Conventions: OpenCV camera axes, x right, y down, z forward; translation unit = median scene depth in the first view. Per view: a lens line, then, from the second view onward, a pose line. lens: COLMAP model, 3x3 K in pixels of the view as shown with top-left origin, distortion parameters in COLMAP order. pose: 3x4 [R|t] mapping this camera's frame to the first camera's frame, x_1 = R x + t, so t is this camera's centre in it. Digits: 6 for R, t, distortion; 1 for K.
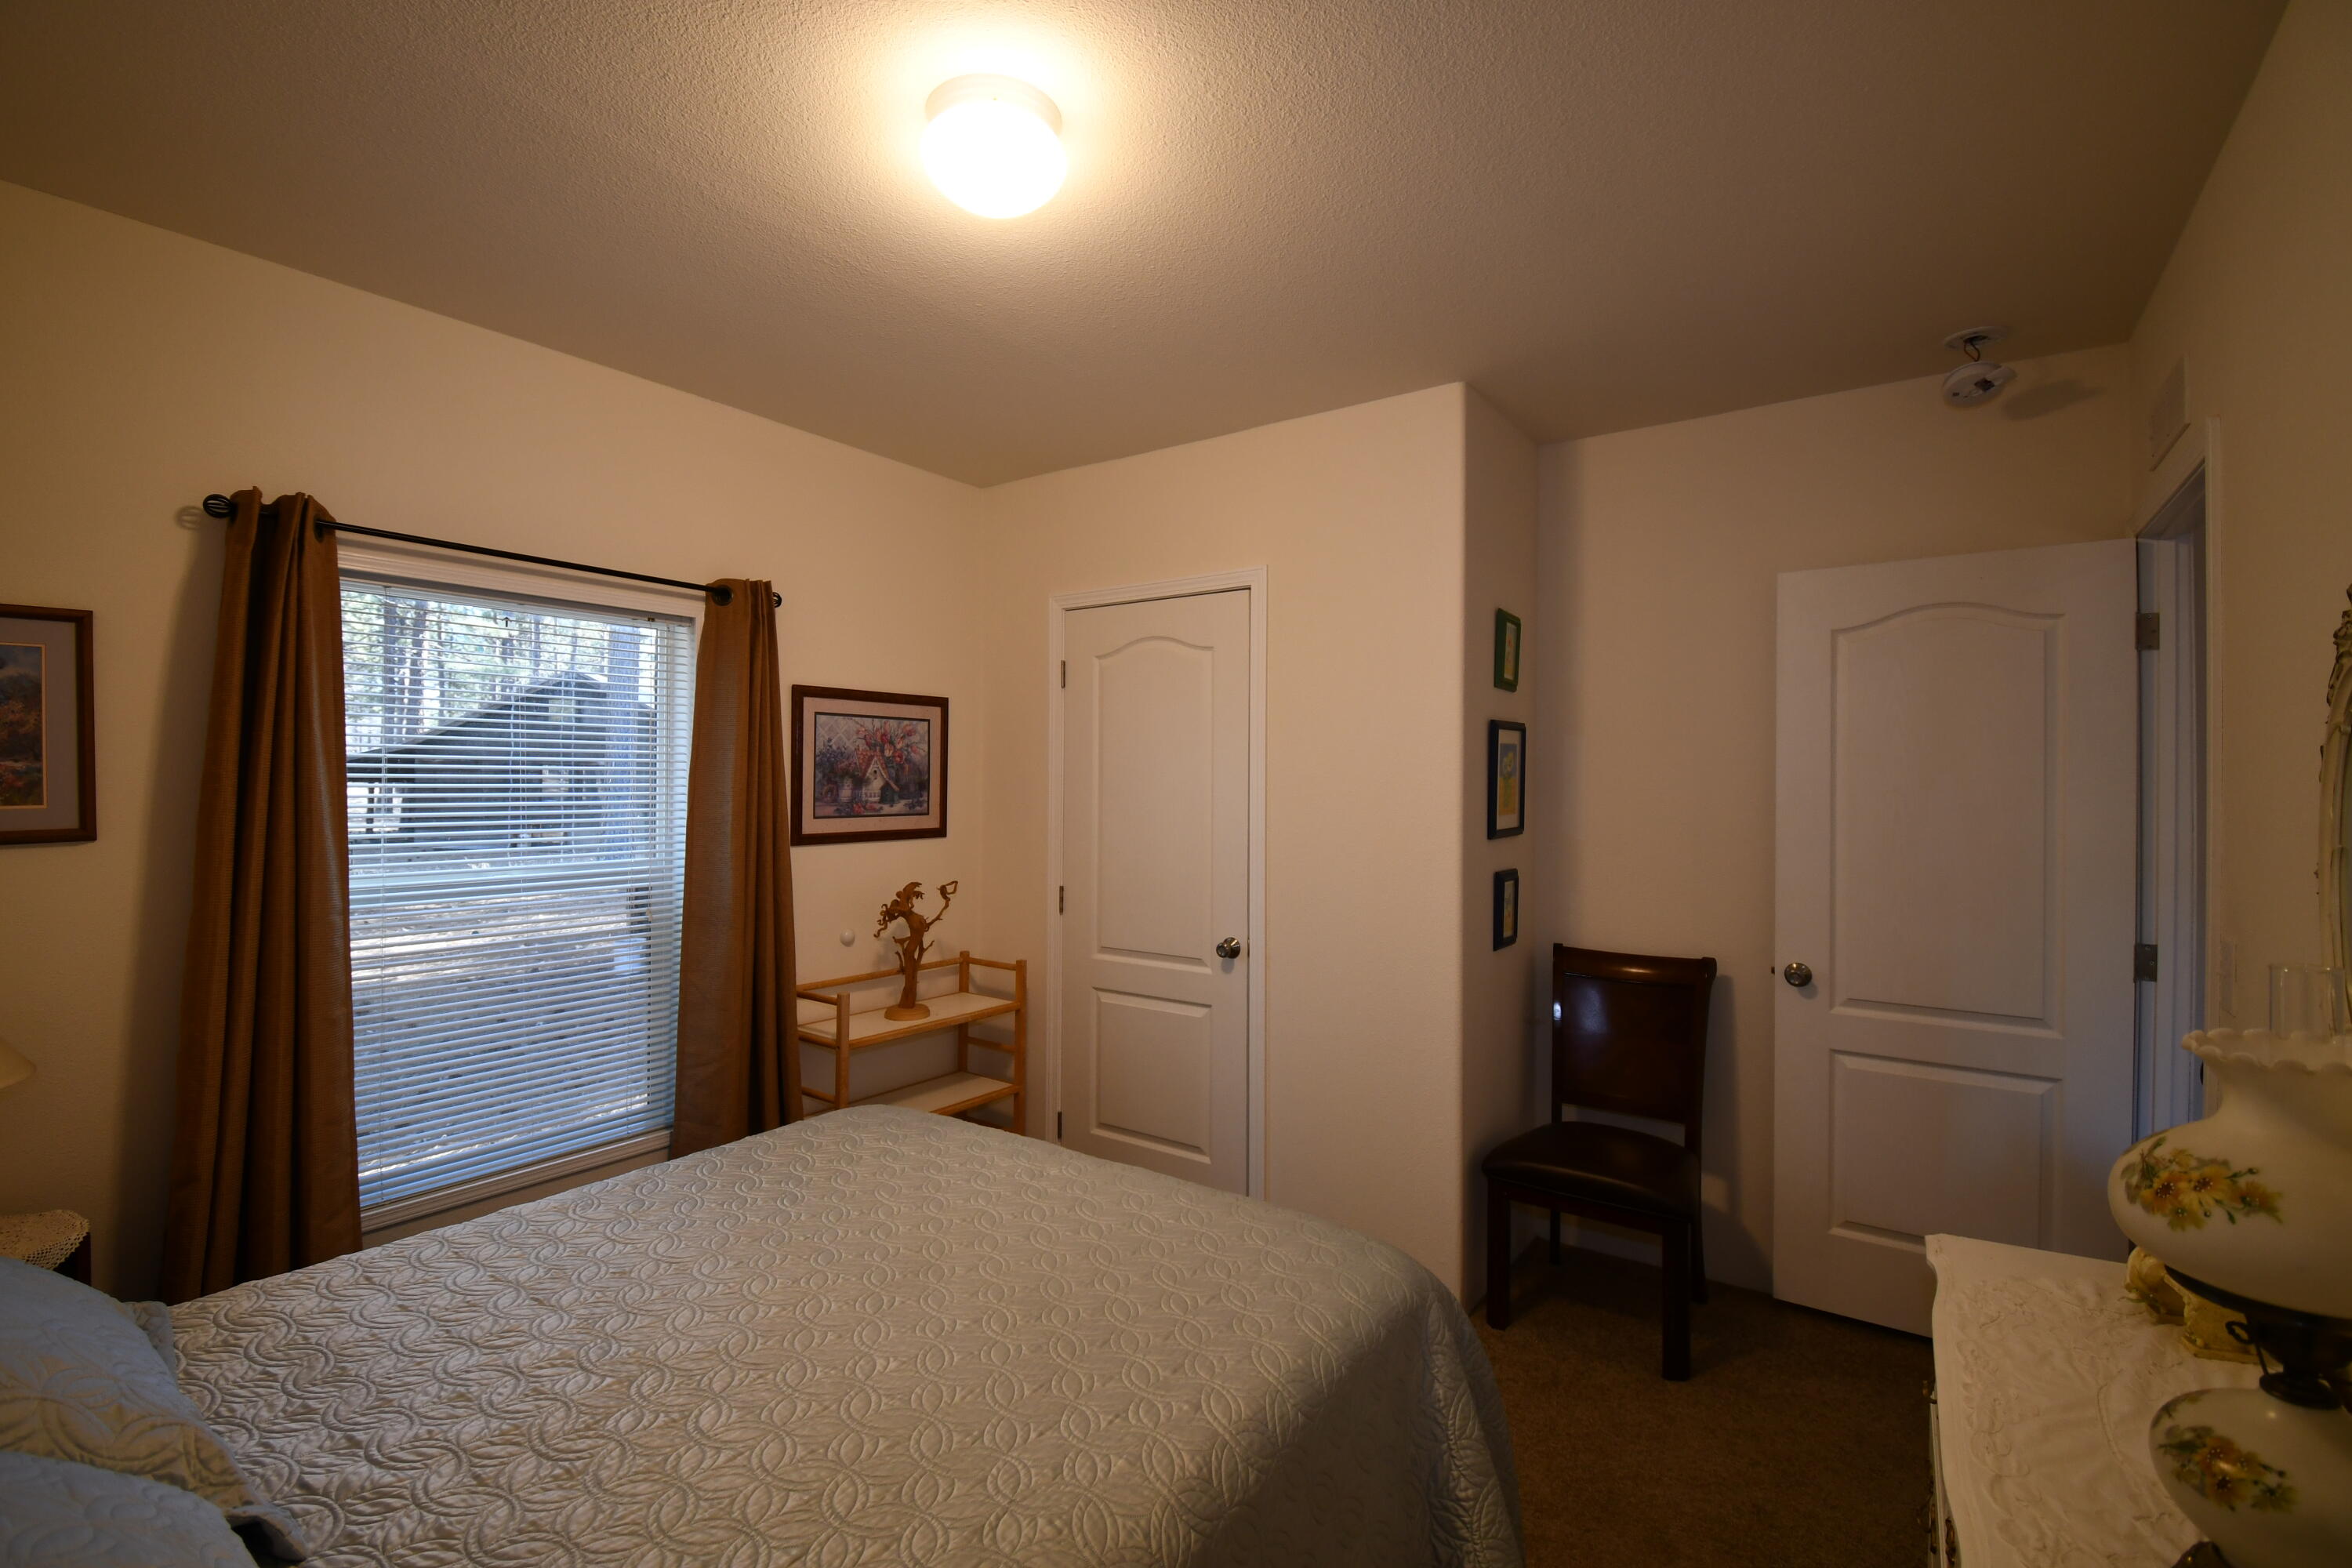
lens RADIAL K [[1047.1, 0, 1165.4], [0, 1047.1, 782.2], [0, 0, 1]] dist [0.021184, -0.023131]
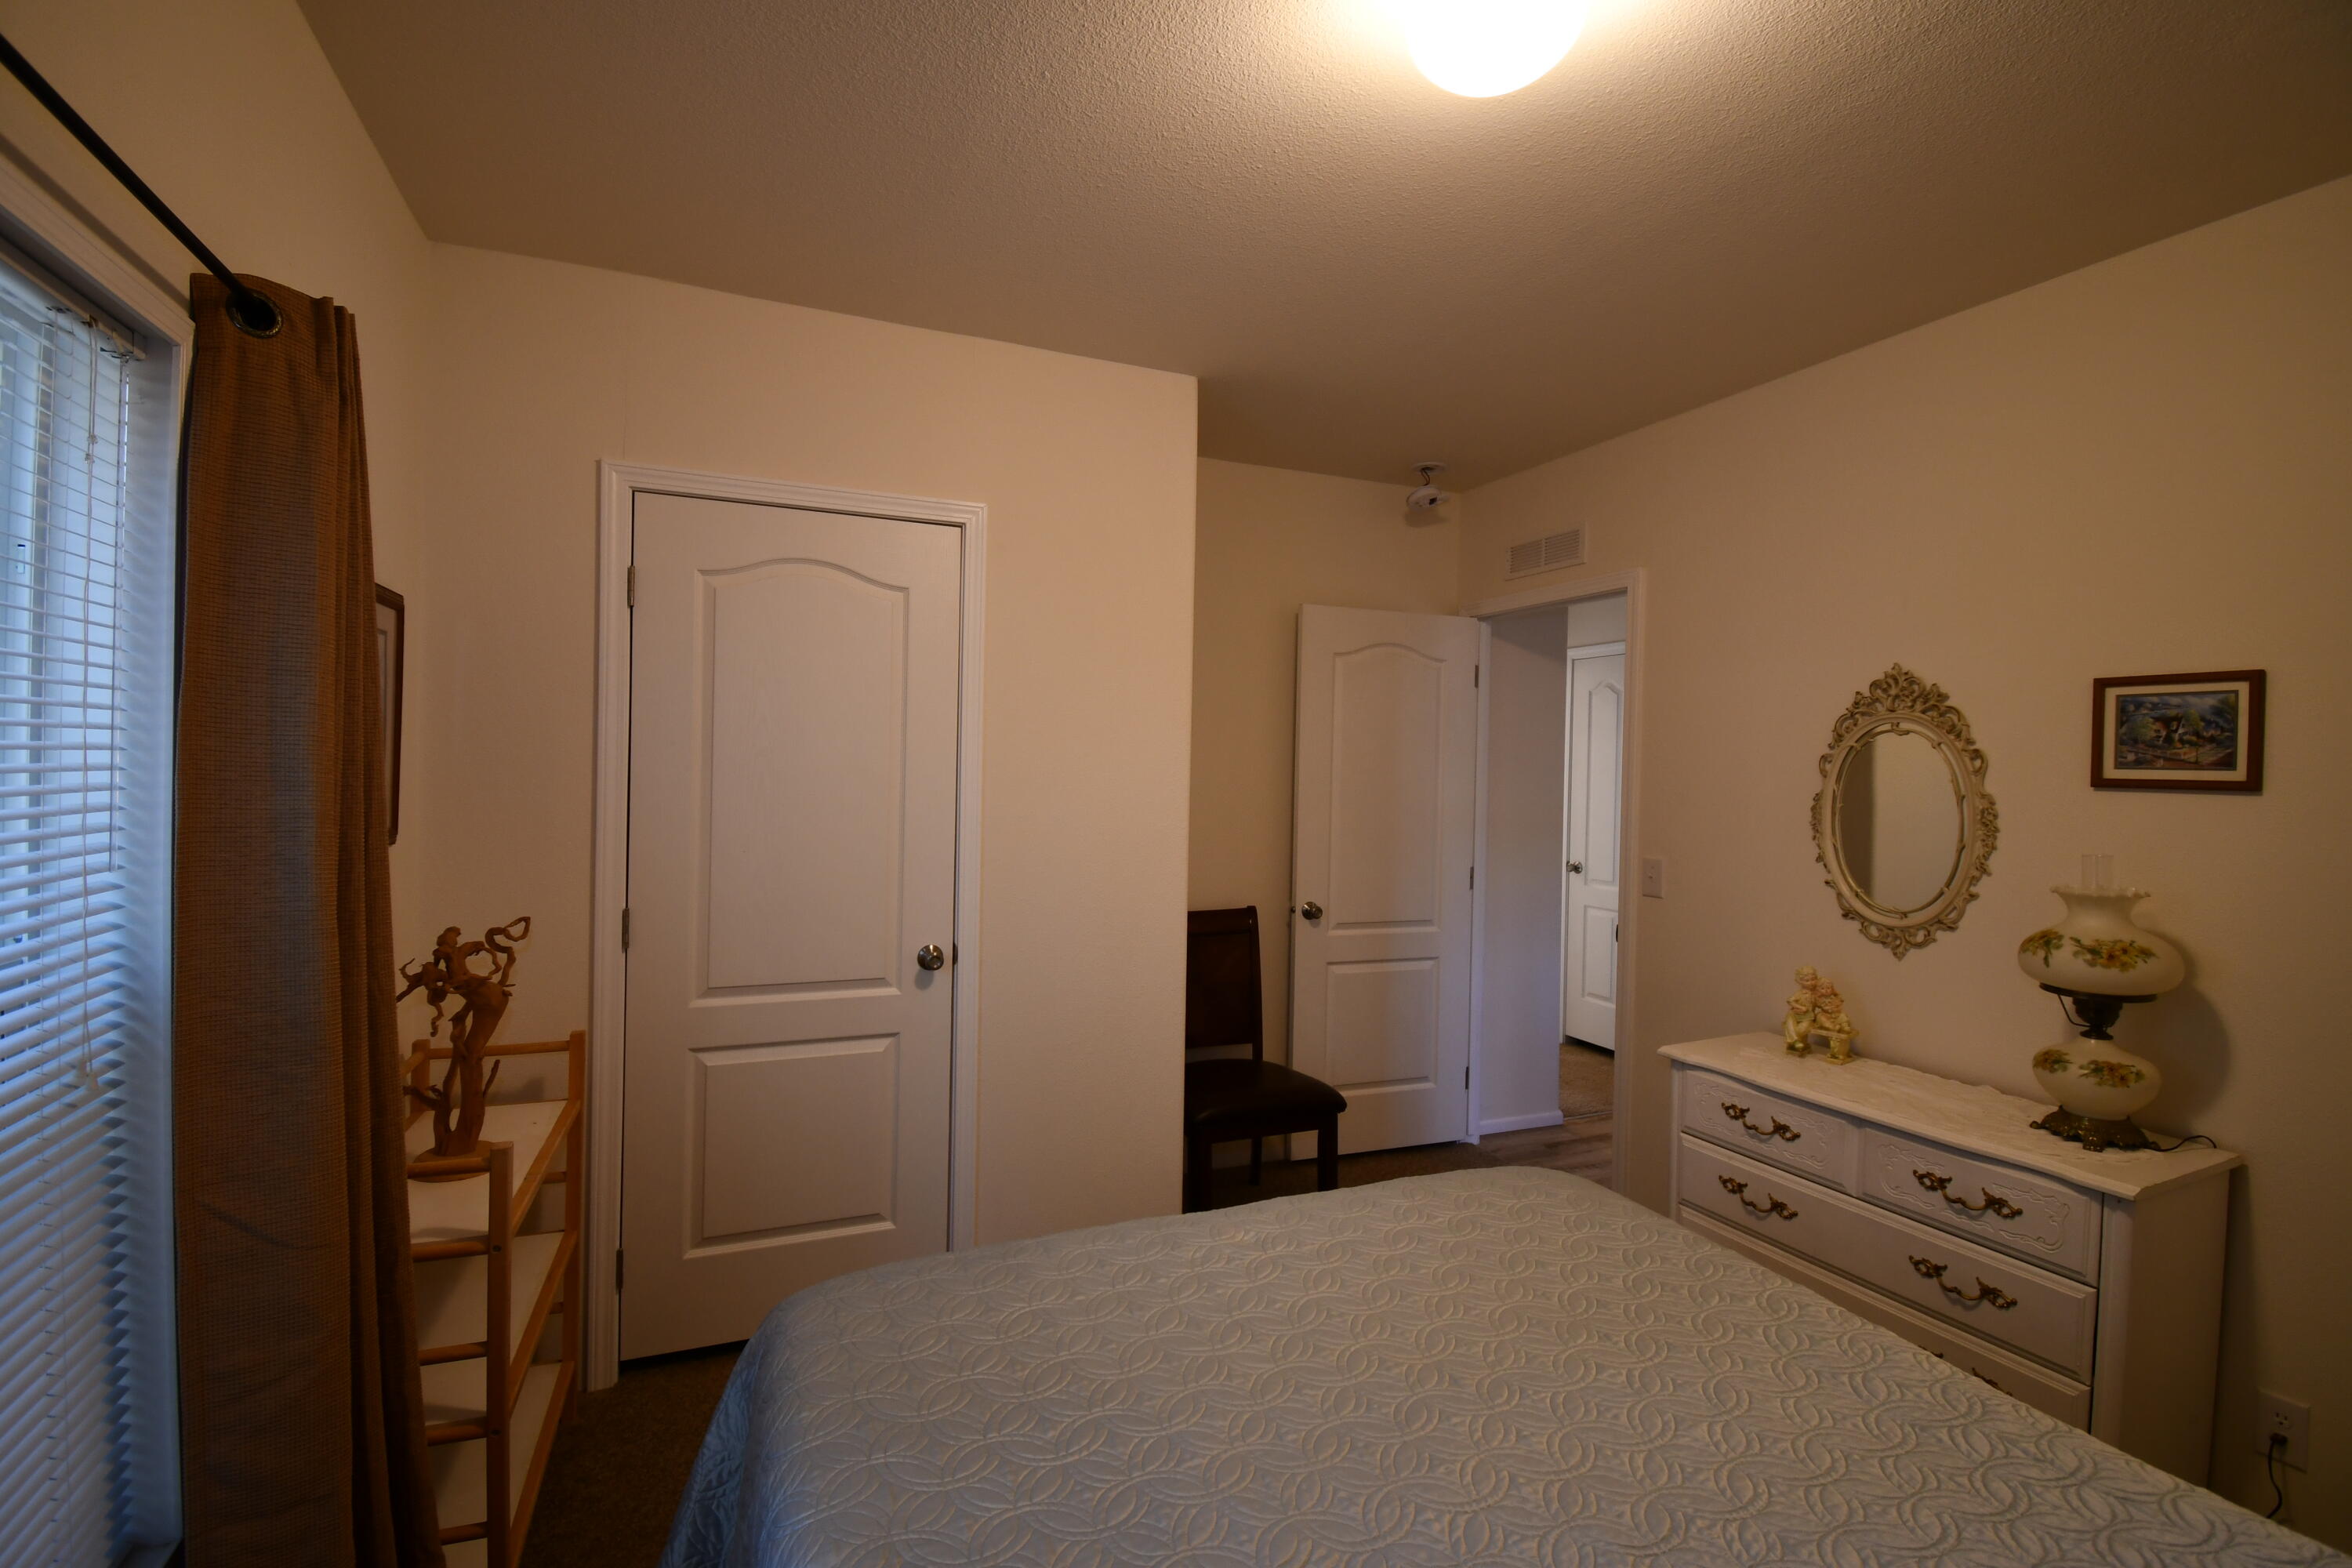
lens RADIAL K [[1047.1, 0, 1165.4], [0, 1047.1, 782.2], [0, 0, 1]] dist [0.021184, -0.023131]
pose [[0.524243, -0.003176, 0.851563, -0.549194], [-0.018949, 0.999702, 0.015394, 0.003741], [-0.851358, -0.024206, 0.524027, 0.416627]]
